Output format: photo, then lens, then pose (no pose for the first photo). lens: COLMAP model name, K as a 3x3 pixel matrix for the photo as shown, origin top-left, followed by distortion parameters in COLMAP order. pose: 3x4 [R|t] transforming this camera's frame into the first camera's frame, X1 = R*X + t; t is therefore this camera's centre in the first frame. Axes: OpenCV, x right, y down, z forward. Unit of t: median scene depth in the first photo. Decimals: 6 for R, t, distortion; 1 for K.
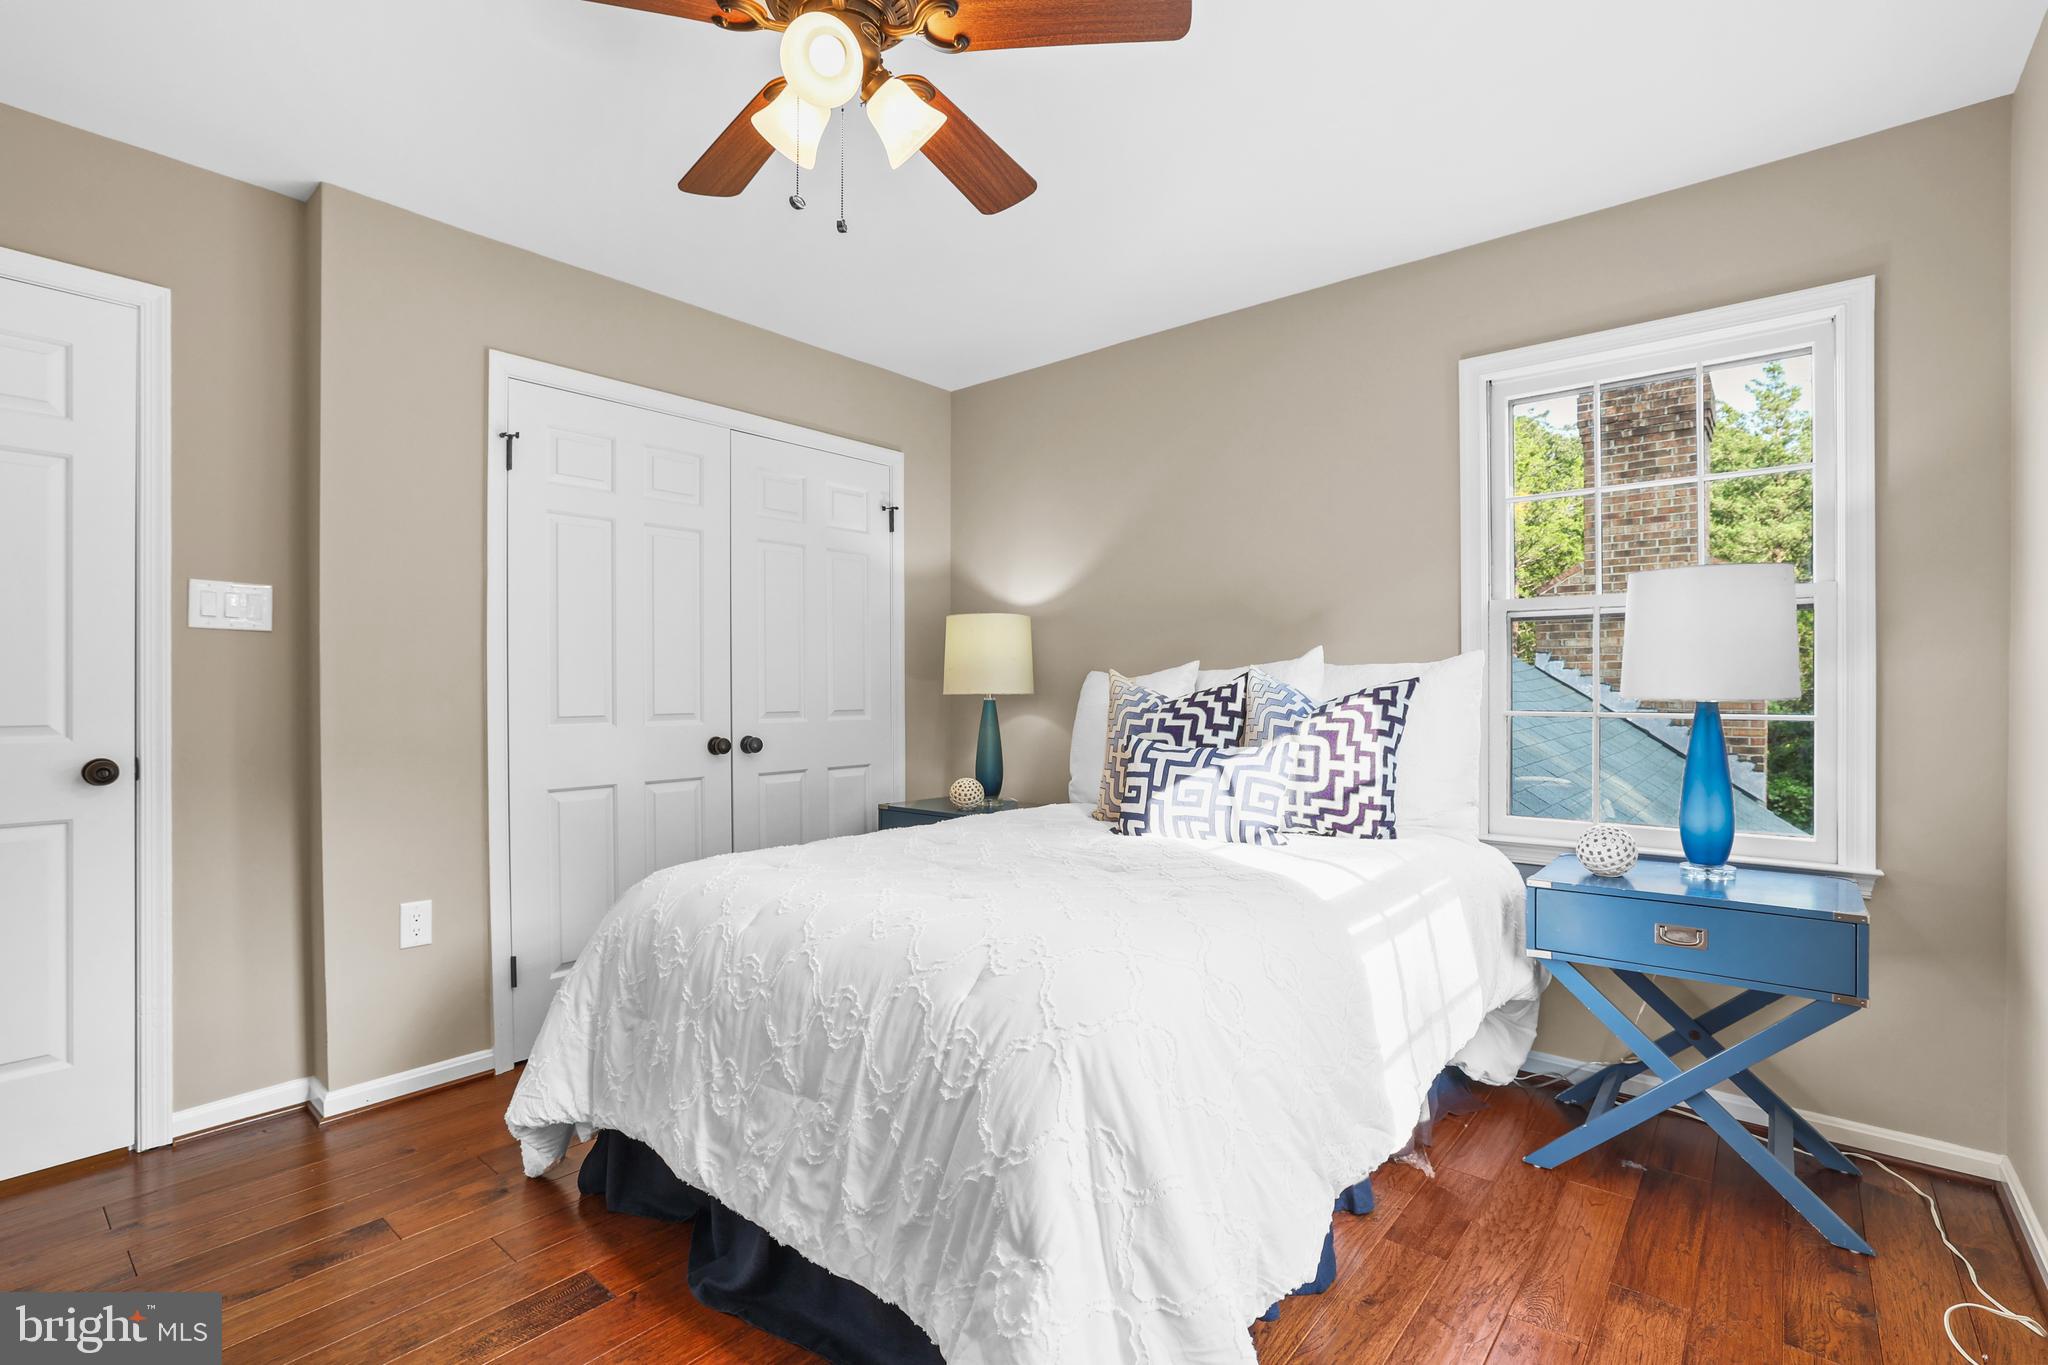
lens RADIAL K [[934.7, 0, 1011.2], [0, 934.7, 695.5], [0, 0, 1]] dist [-0.010931, 0.000266]
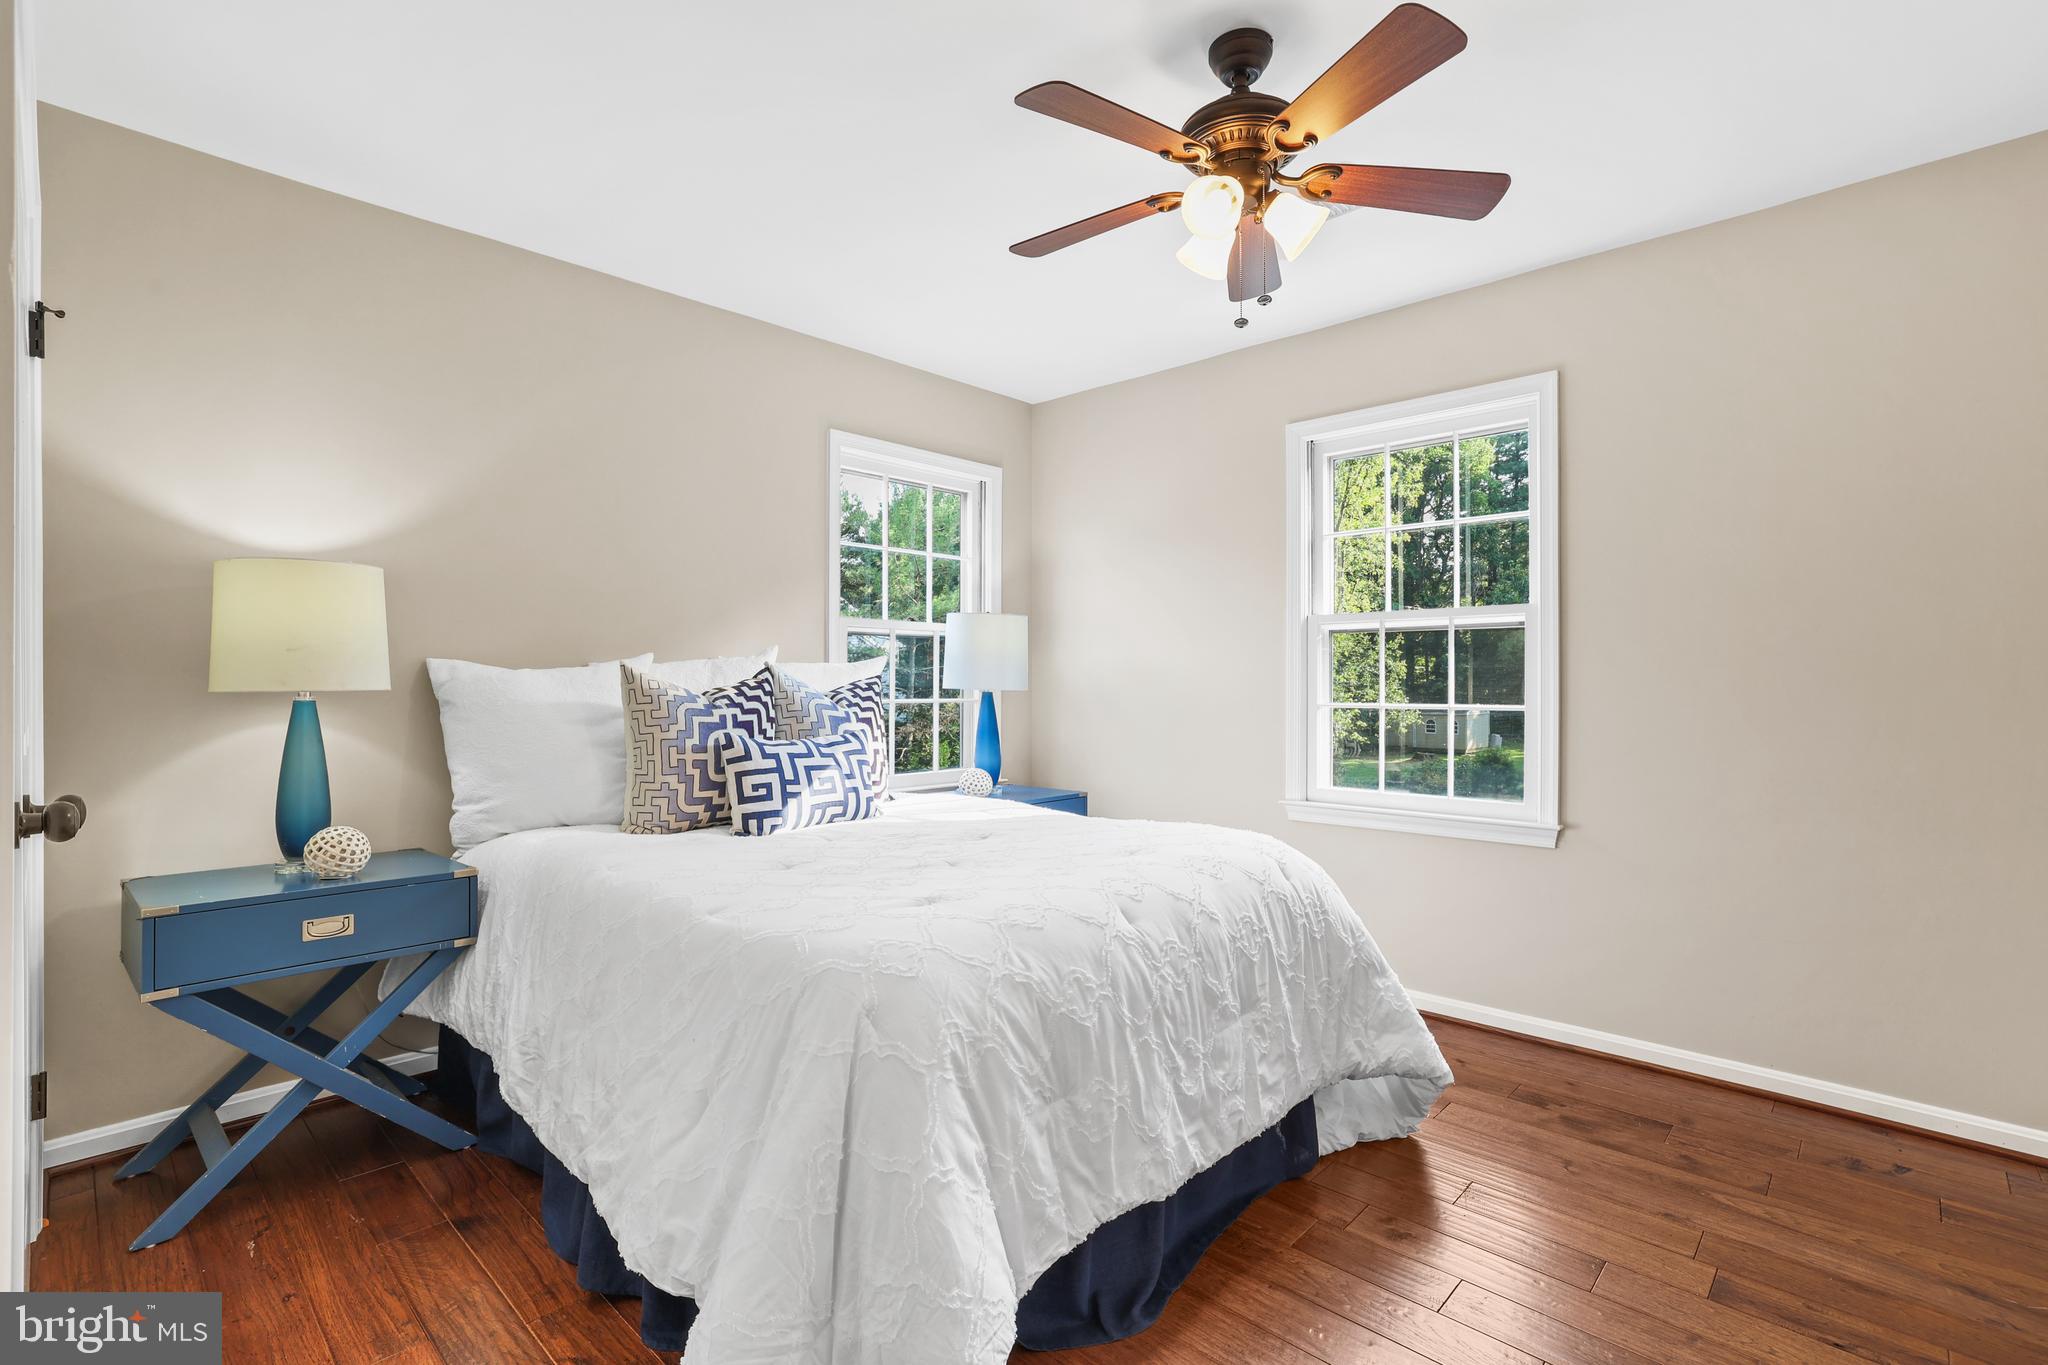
lens RADIAL K [[934.7, 0, 1011.2], [0, 934.7, 695.5], [0, 0, 1]] dist [-0.010931, 0.000266]
pose [[0.065124, -0.010200, 0.997825, -0.823477], [0.001079, 0.999948, 0.010151, -0.004301], [-0.997877, 0.000415, 0.065131, 0.683136]]
